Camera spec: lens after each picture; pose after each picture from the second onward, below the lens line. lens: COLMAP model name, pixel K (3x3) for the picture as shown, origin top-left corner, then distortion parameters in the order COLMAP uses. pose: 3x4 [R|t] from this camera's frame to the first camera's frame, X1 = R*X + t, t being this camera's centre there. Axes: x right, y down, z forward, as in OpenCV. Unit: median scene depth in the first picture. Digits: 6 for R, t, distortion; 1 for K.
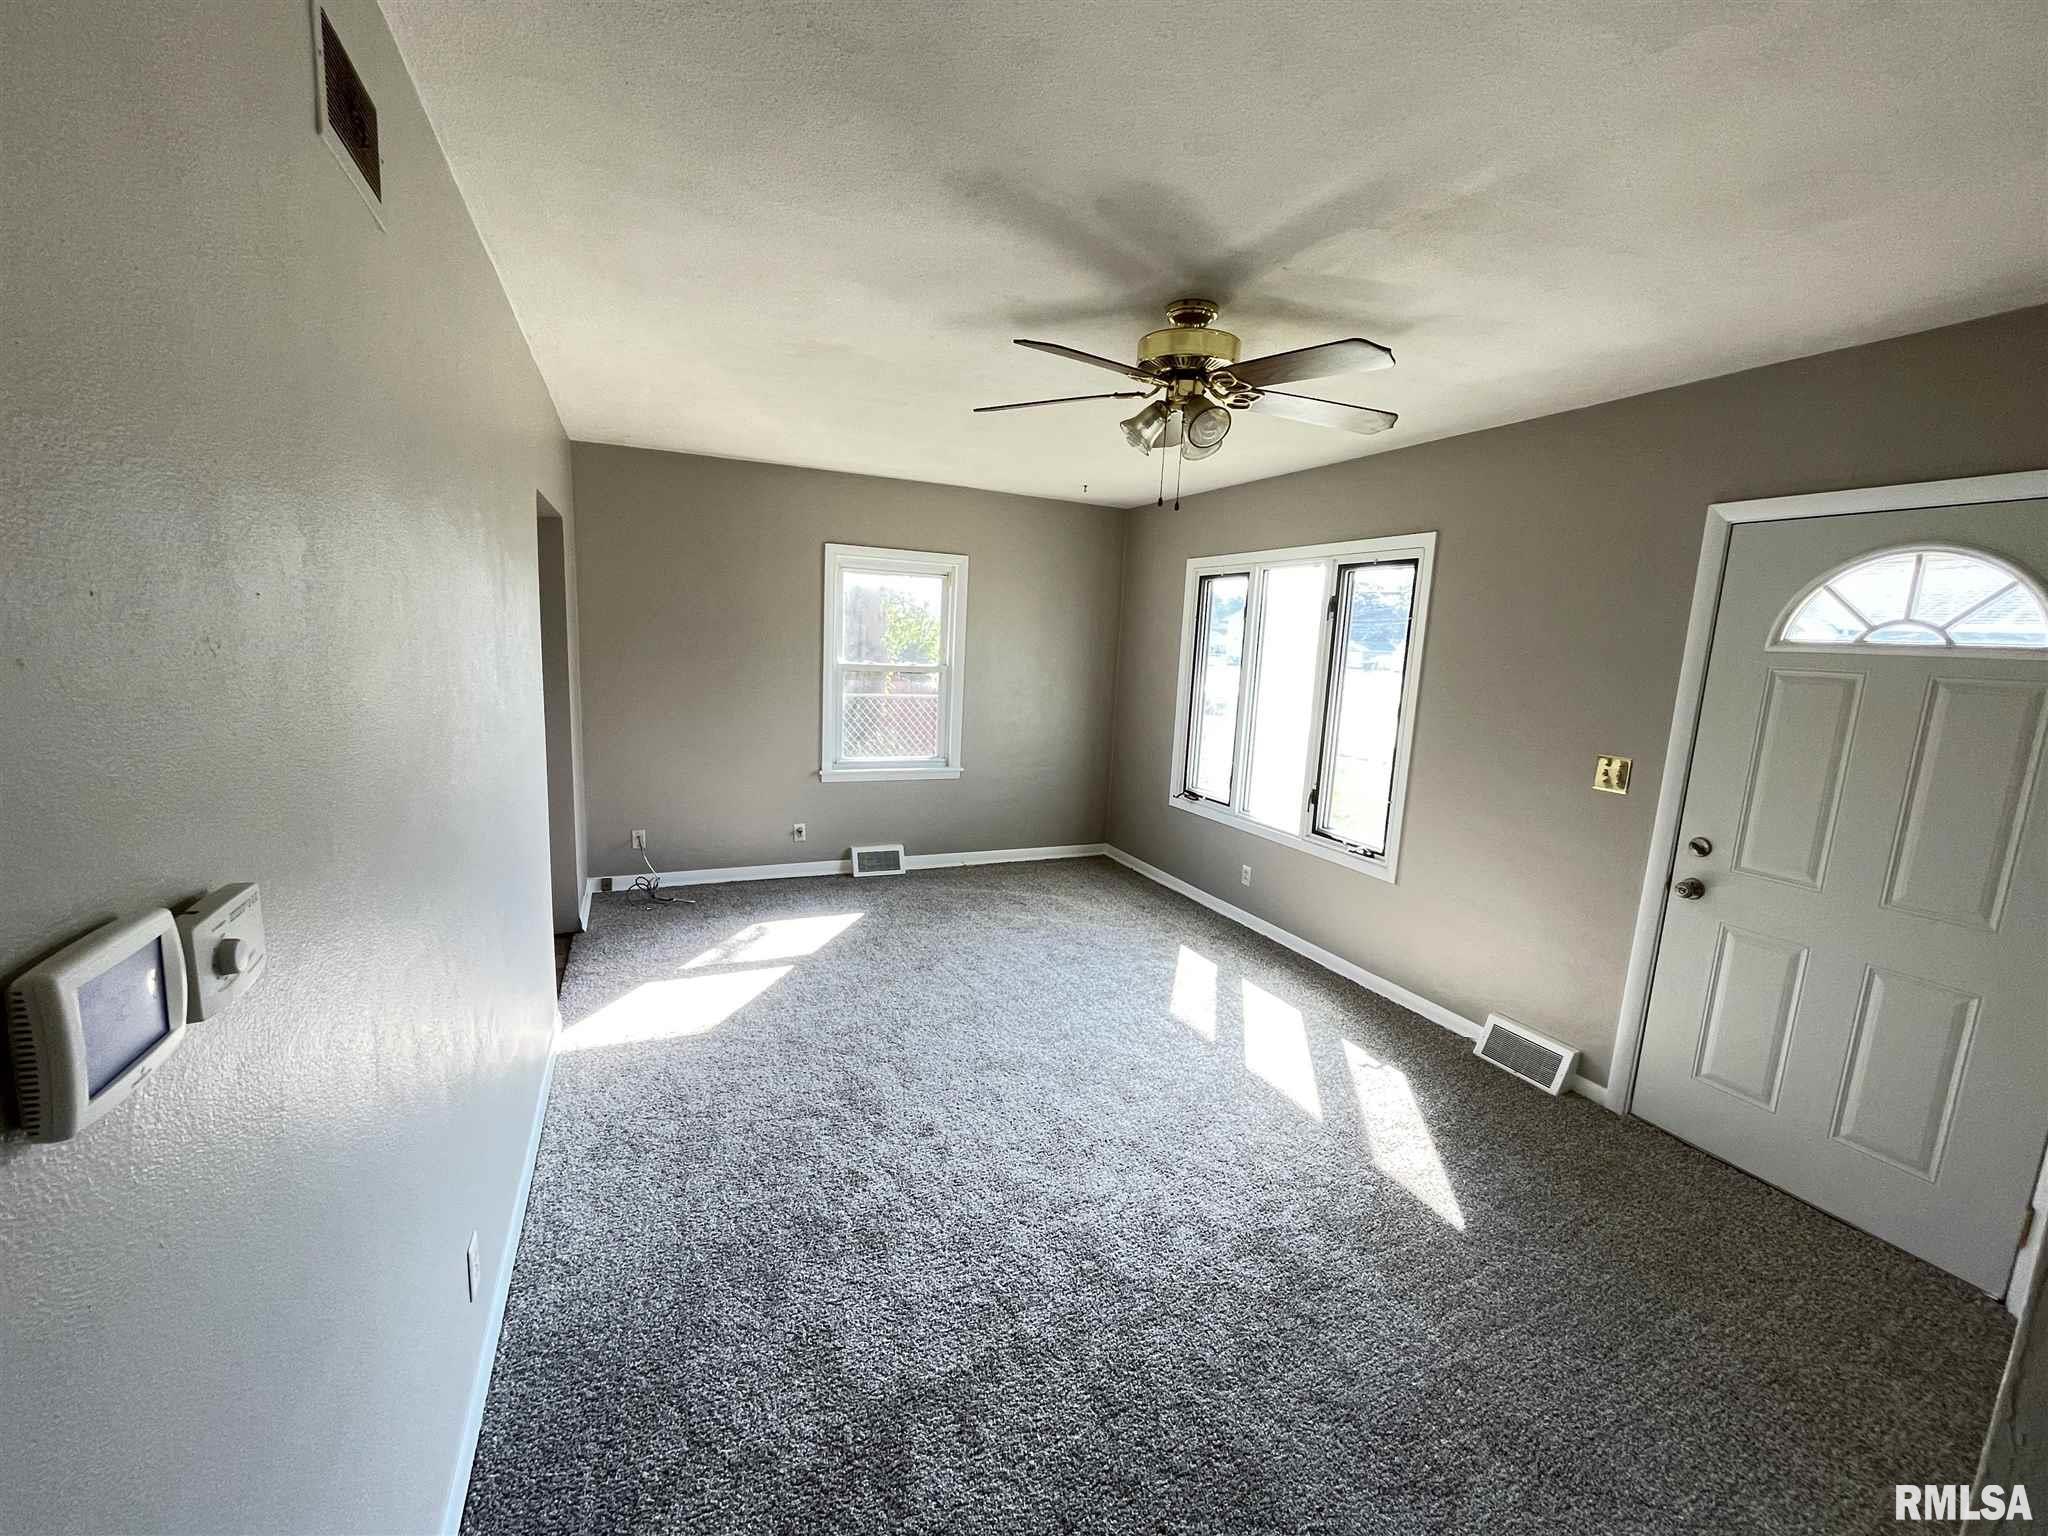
lens RADIAL K [[822.6, 0, 1024.0], [0, 822.6, 768.0], [0, 0, 1]] dist [0.000581, 0.000035]
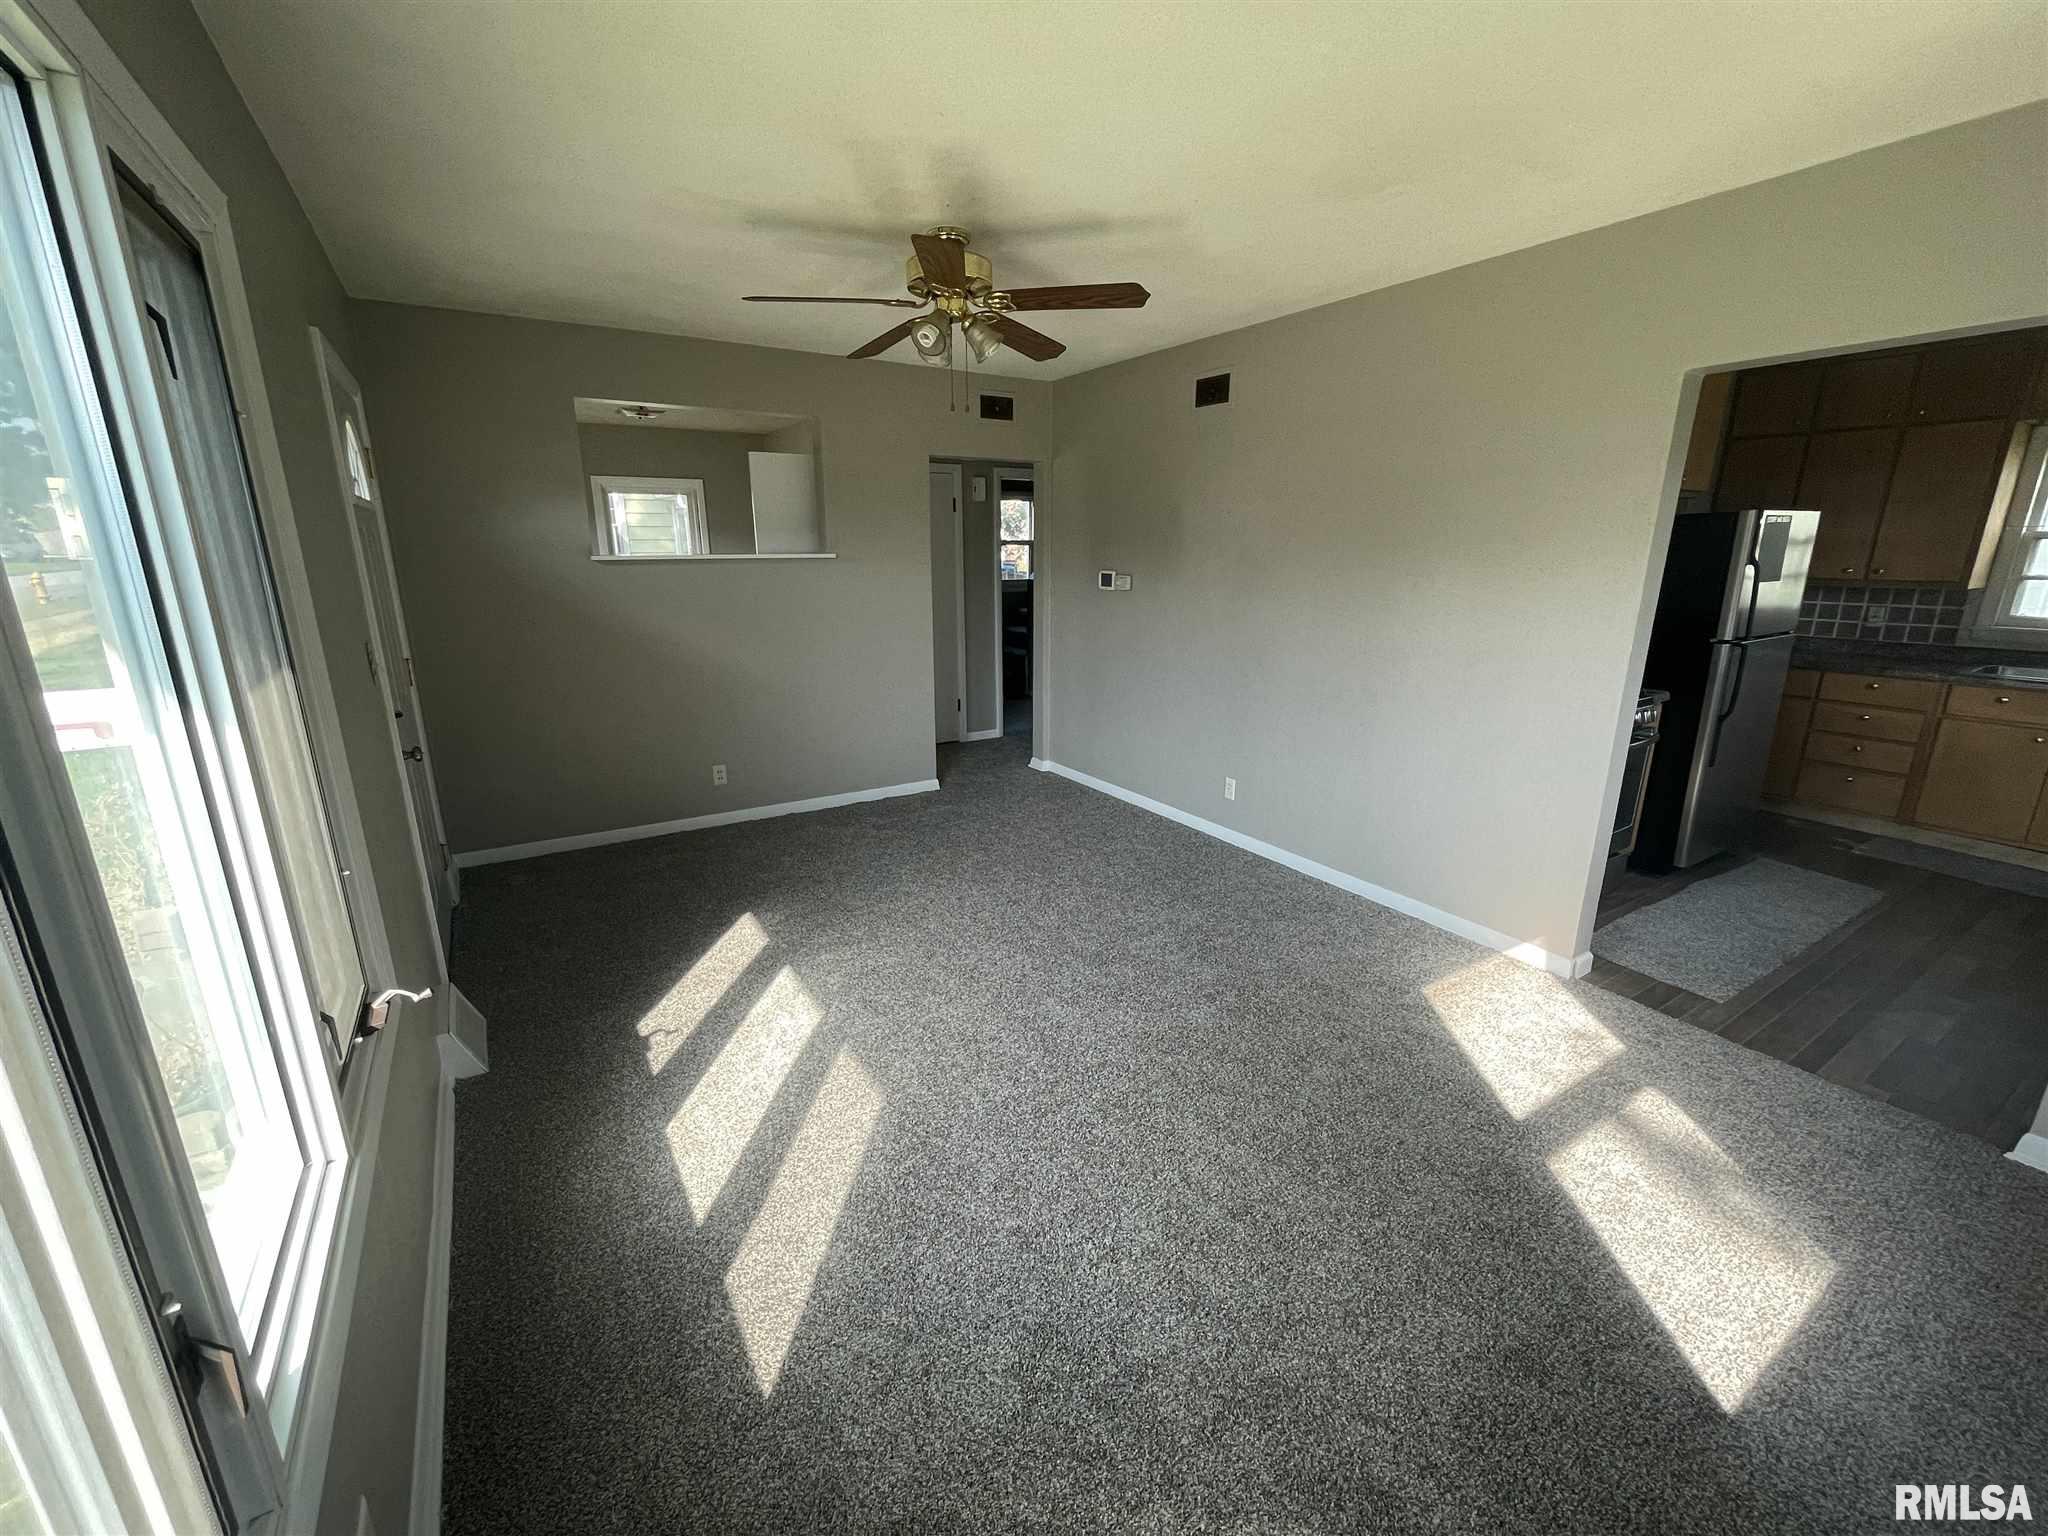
lens RADIAL K [[846.0, 0, 1024.0], [0, 846.0, 768.0], [0, 0, 1]] dist [0.011061, -0.000016]
pose [[-0.990385, -0.015829, -0.137429, 0.165298], [-0.072433, 0.905705, 0.417675, -0.232641], [0.117858, 0.423614, -0.898143, 1.503498]]
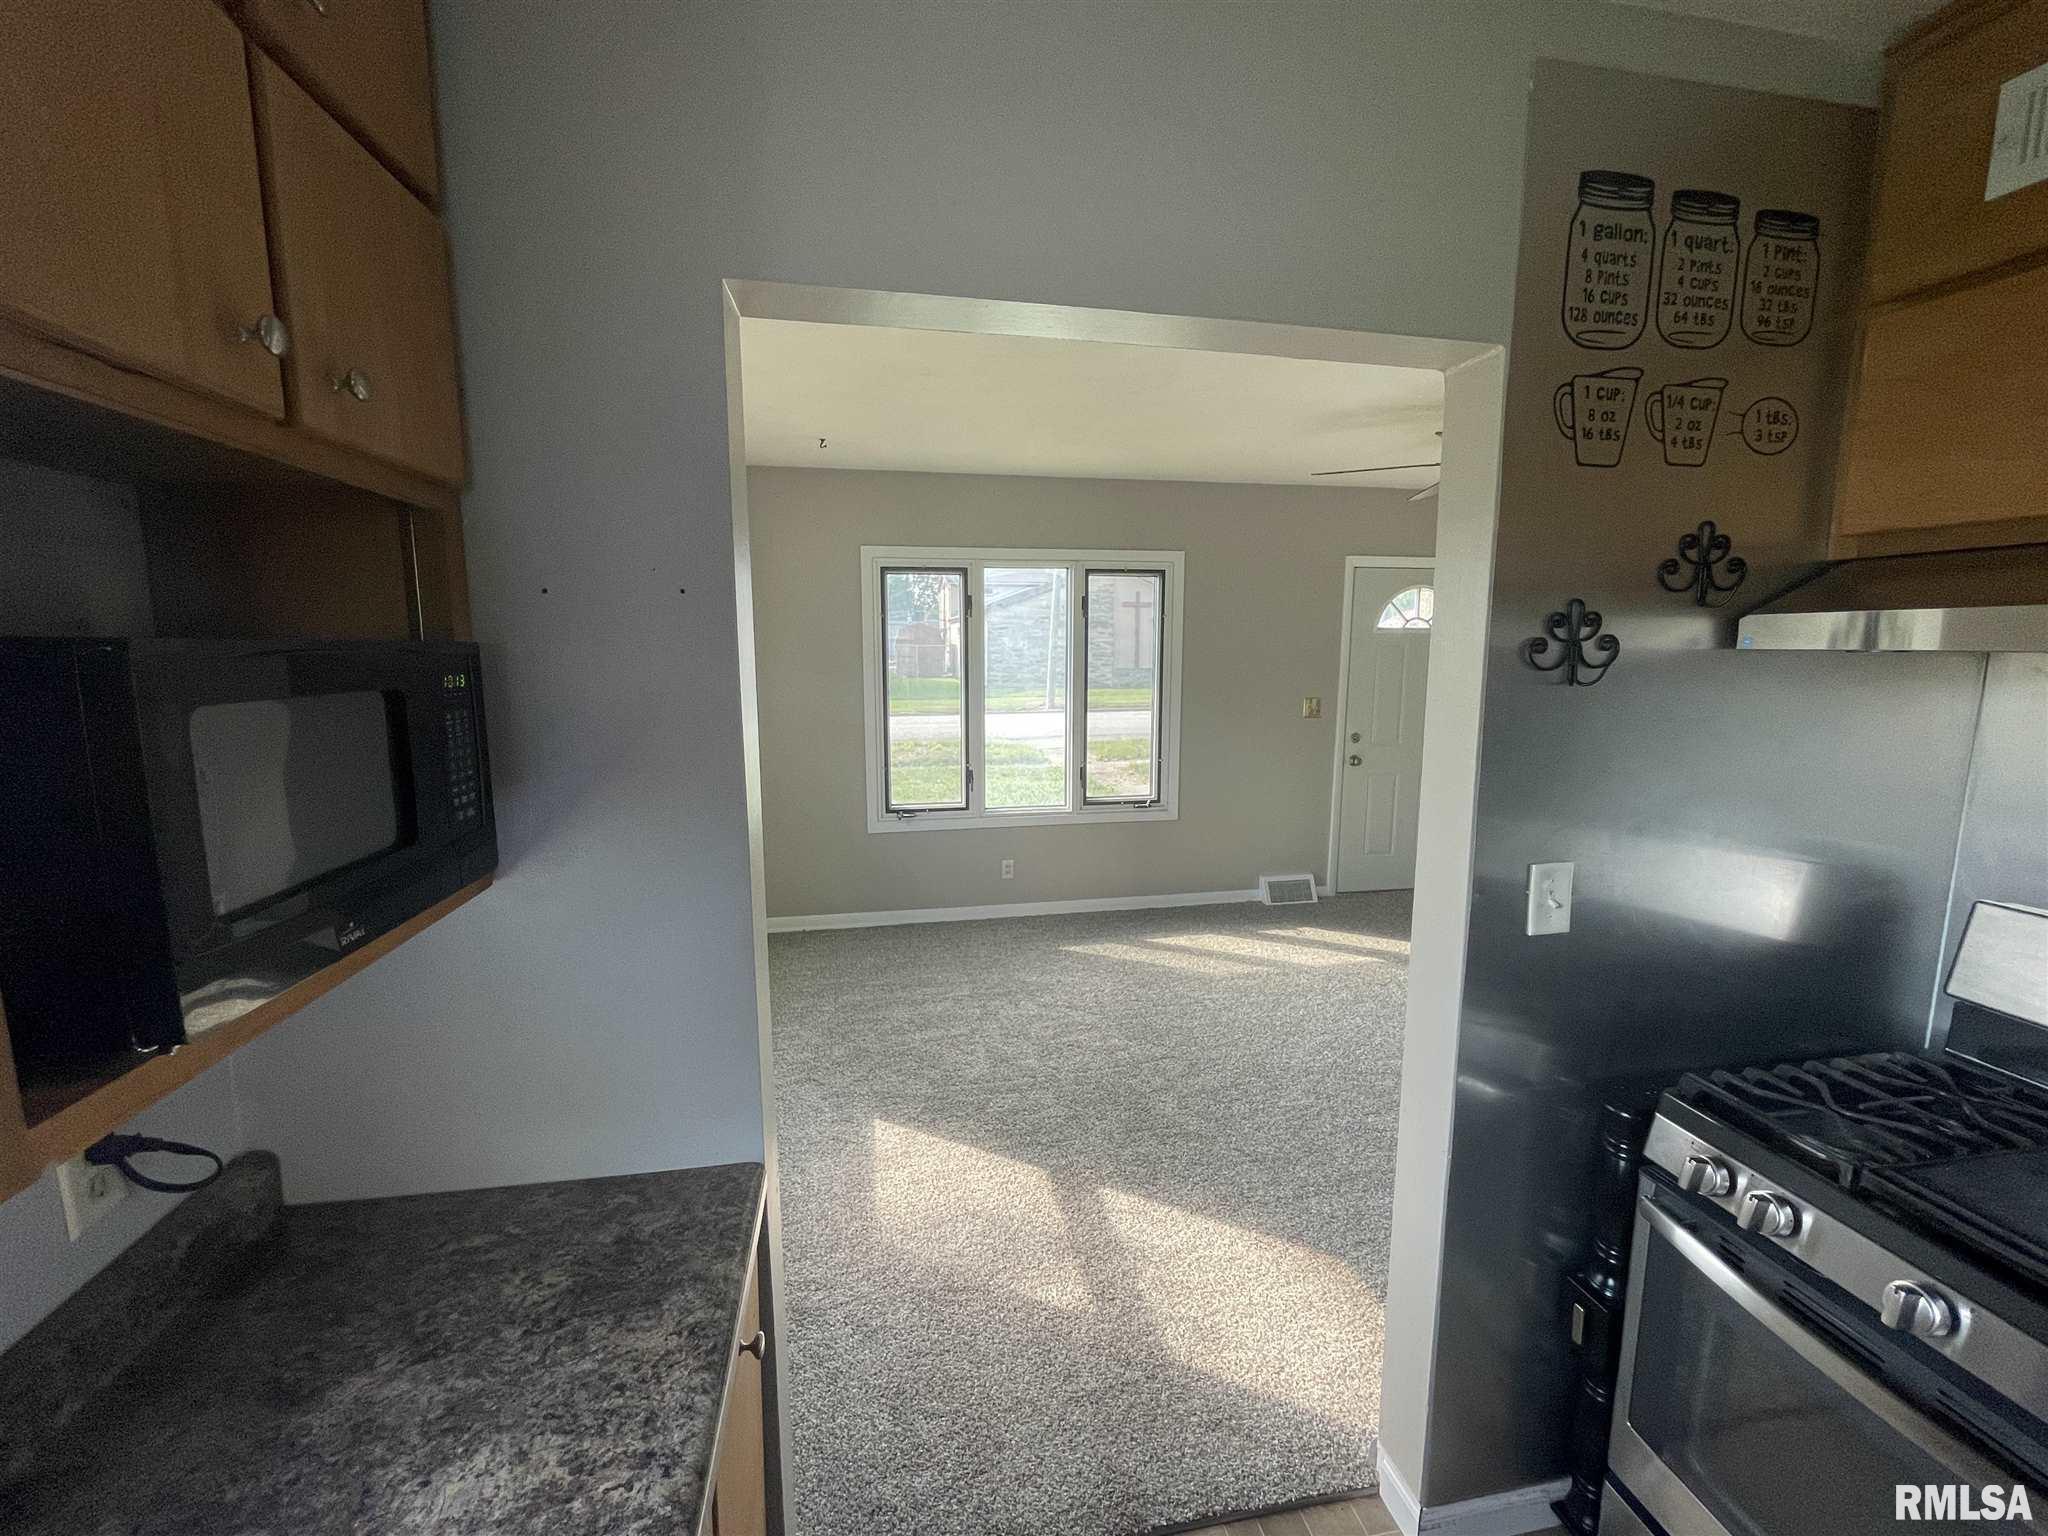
lens RADIAL K [[846.0, 0, 1024.0], [0, 846.0, 768.0], [0, 0, 1]] dist [0.011061, -0.000016]
pose [[0.242270, -0.186900, 0.952036, -0.915897], [0.166850, 0.974677, 0.148886, -0.188886], [-0.955754, 0.122776, 0.267319, 0.904777]]
